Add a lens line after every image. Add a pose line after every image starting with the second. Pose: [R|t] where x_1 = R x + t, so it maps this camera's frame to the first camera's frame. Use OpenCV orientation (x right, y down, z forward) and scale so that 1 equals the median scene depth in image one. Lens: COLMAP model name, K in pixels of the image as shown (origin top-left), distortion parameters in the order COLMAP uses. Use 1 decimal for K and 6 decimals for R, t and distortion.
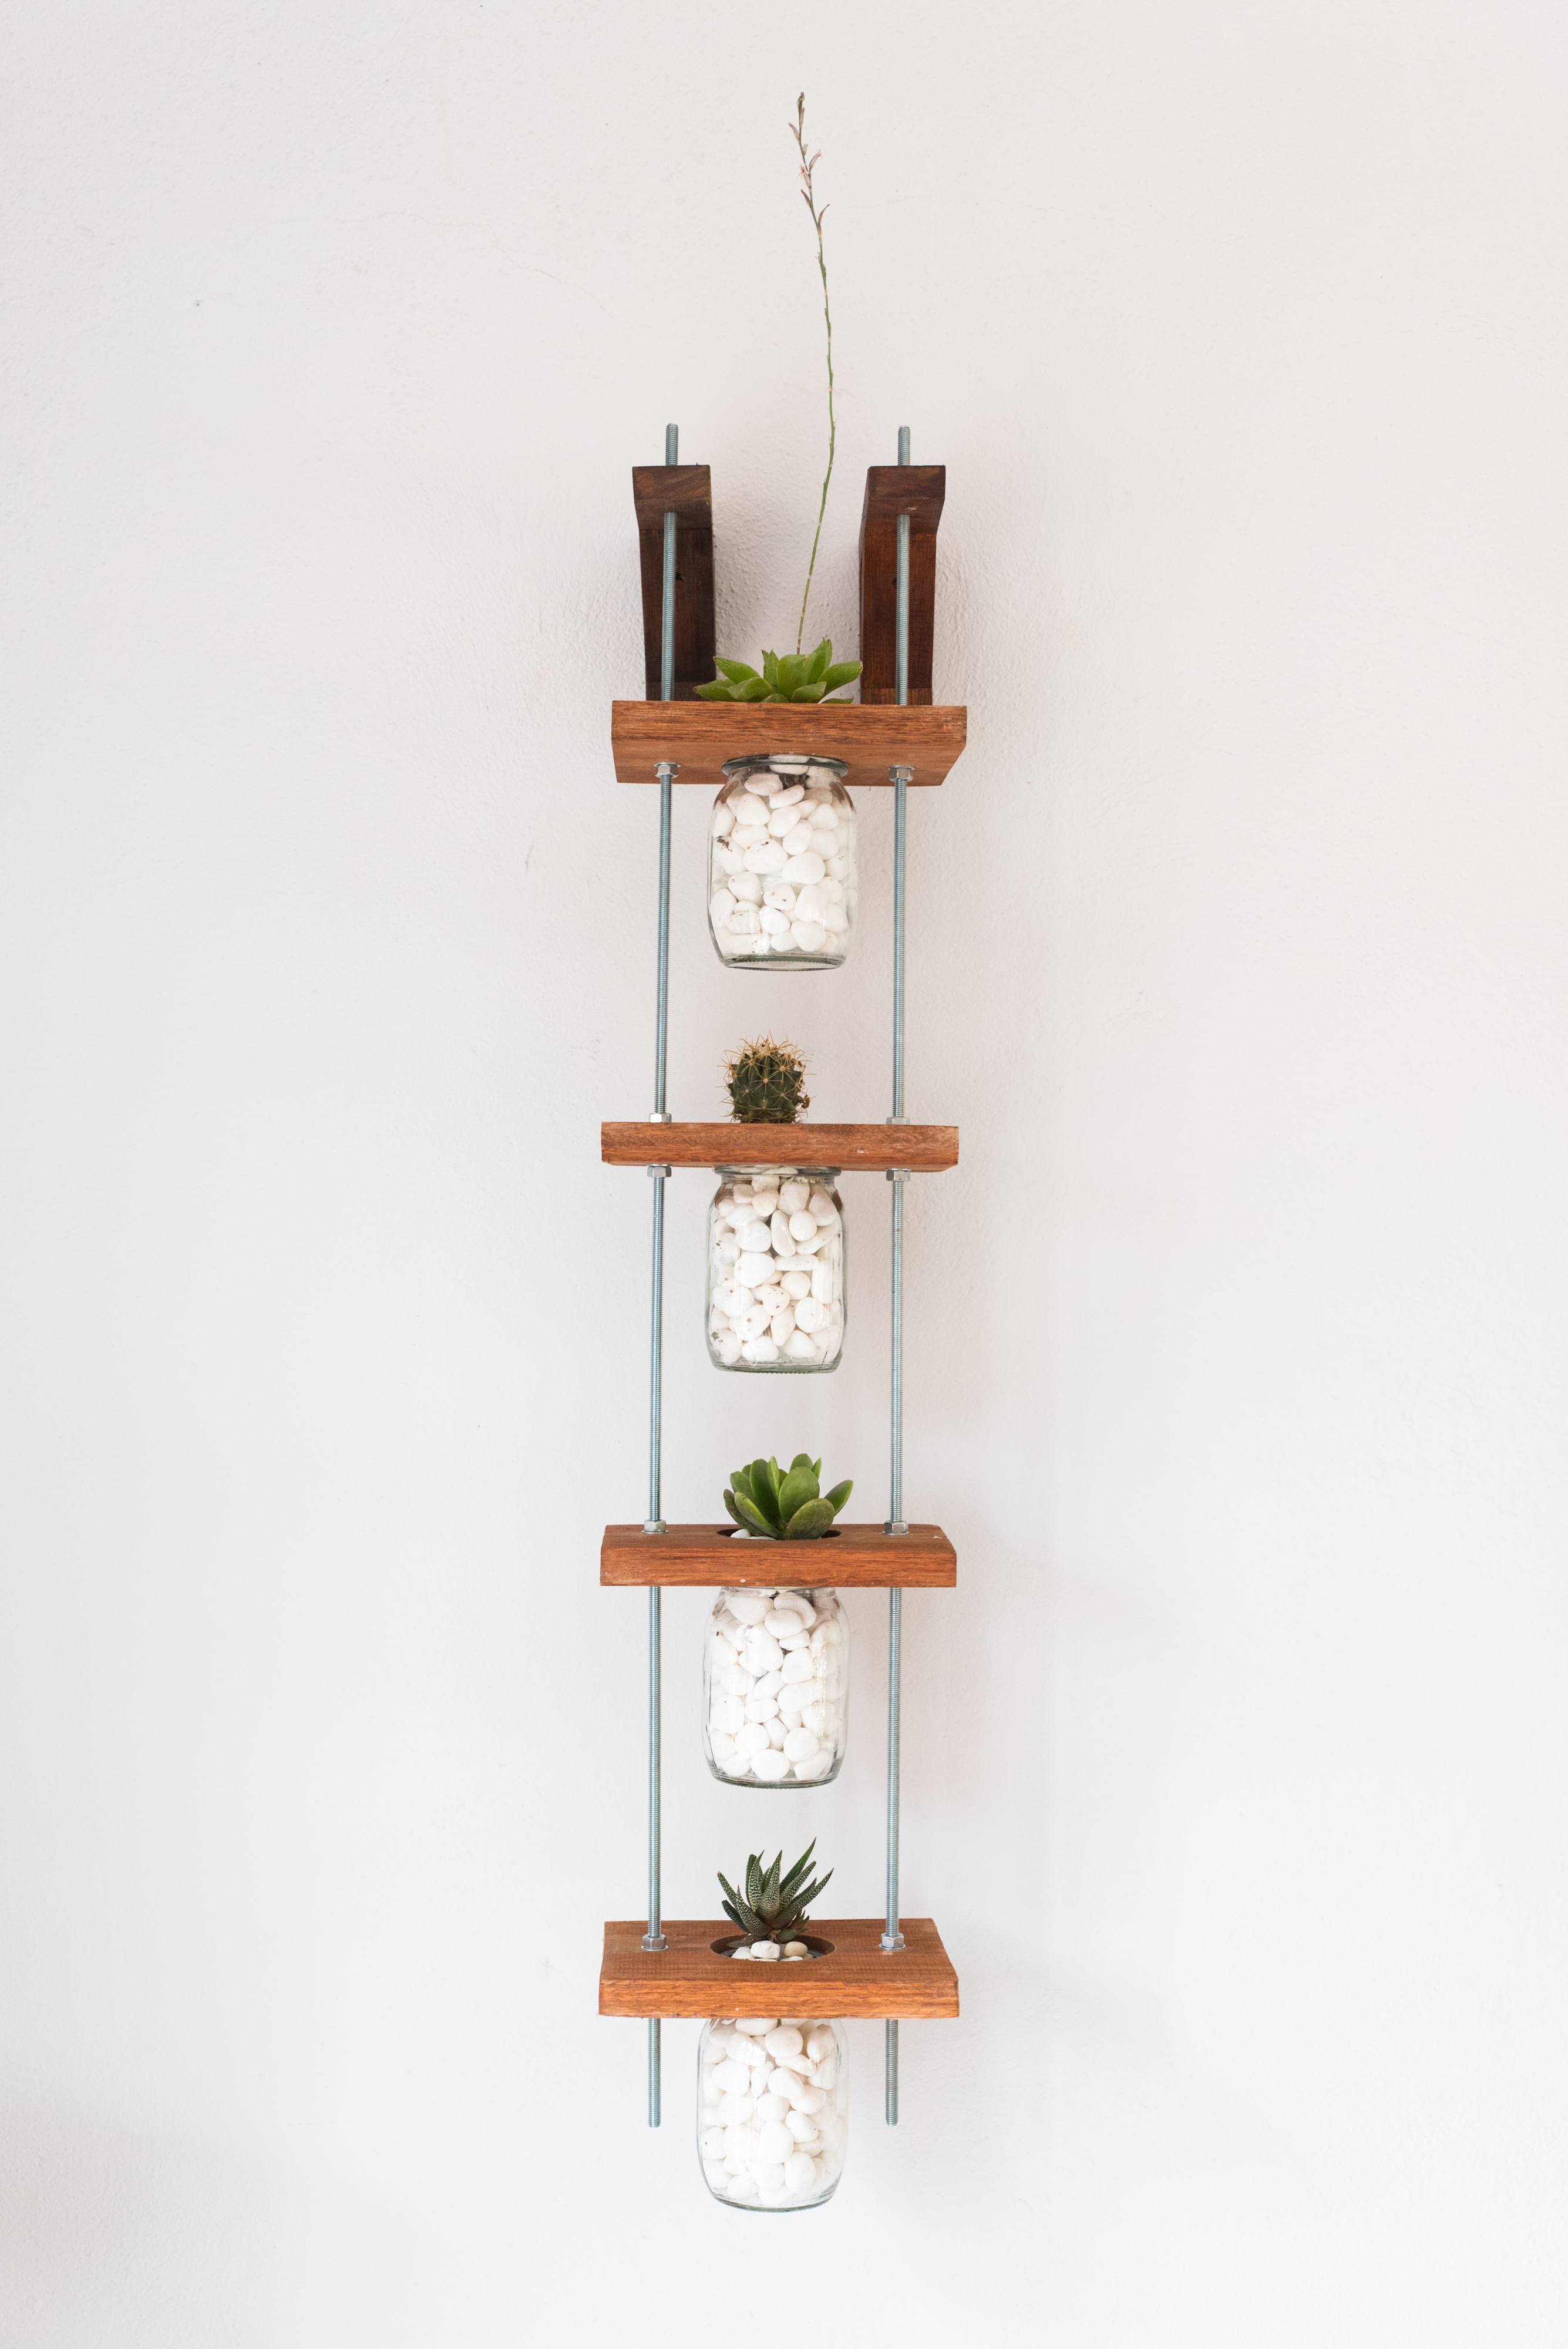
lens RADIAL K [[2734.9, 0, 784.0], [0, 2734.9, 1174.5], [0, 0, 1]] dist [0.003605, -0.000409]
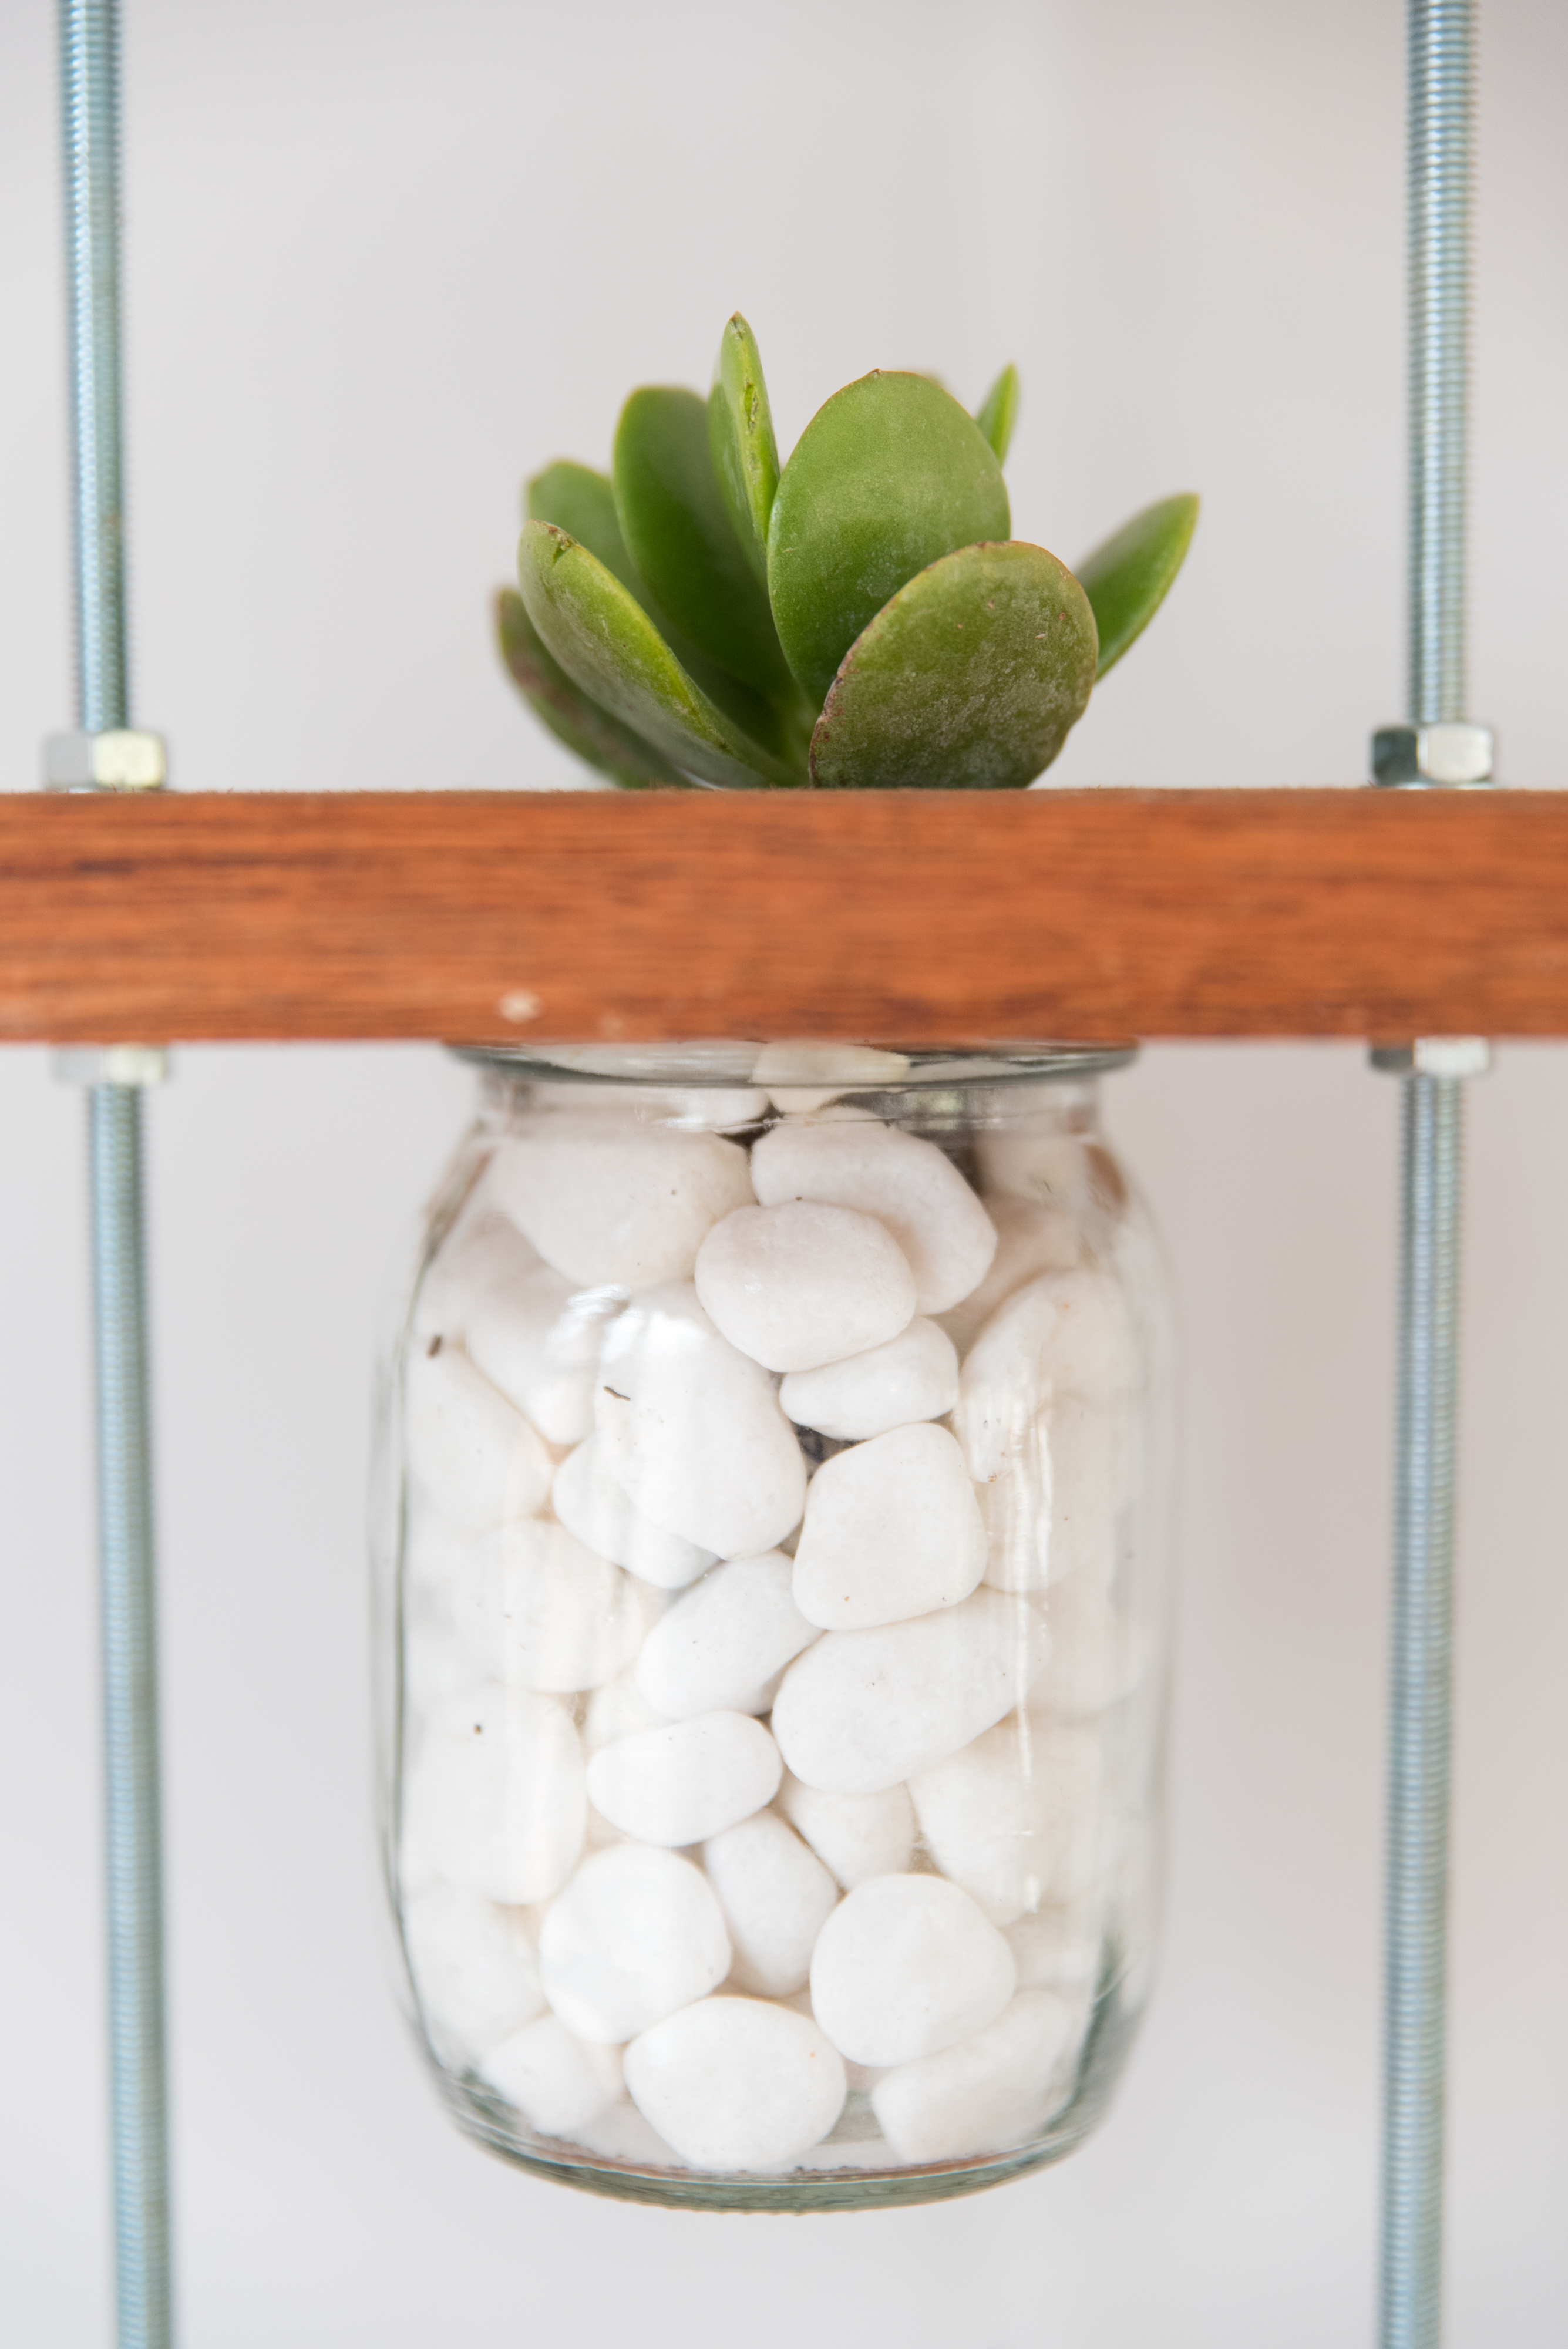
lens RADIAL K [[4698.7, 0, 784.0], [0, 4698.7, 1174.5], [0, 0, 1]] dist [-0.278968, -0.046700]
pose [[0.999362, -0.008518, -0.034676, 0.008767], [0.012855, 0.991839, 0.126844, 0.119305], [0.033313, -0.127209, 0.991316, 0.704957]]
